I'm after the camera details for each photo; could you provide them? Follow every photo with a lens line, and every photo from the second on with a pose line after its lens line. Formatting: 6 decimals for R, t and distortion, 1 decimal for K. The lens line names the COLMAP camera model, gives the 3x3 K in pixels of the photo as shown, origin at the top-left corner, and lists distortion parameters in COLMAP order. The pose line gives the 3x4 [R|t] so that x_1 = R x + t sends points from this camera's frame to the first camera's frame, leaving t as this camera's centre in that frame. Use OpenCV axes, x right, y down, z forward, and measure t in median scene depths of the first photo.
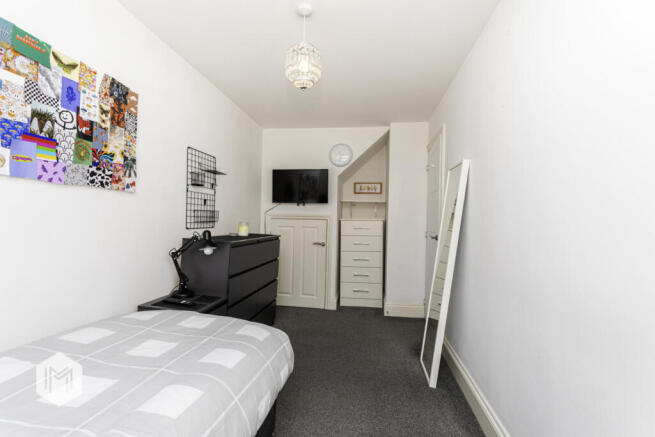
lens RADIAL K [[319.4, 0, 327.7], [0, 319.4, 219.3], [0, 0, 1]] dist [0.000034, 0.000009]
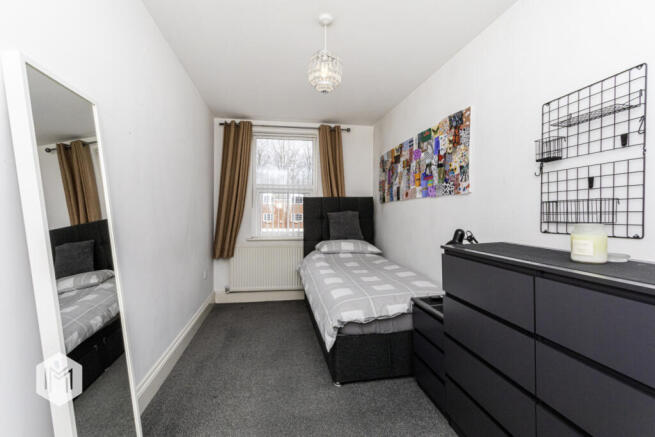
lens RADIAL K [[319.4, 0, 327.8], [0, 319.4, 216.5], [0, 0, 1]] dist [0.000034, 0.000009]
pose [[-0.954429, -0.019912, -0.297772, 0.227426], [-0.020849, 0.999783, -0.000031, 0.010547], [0.297707, 0.006179, -0.954637, 2.010462]]
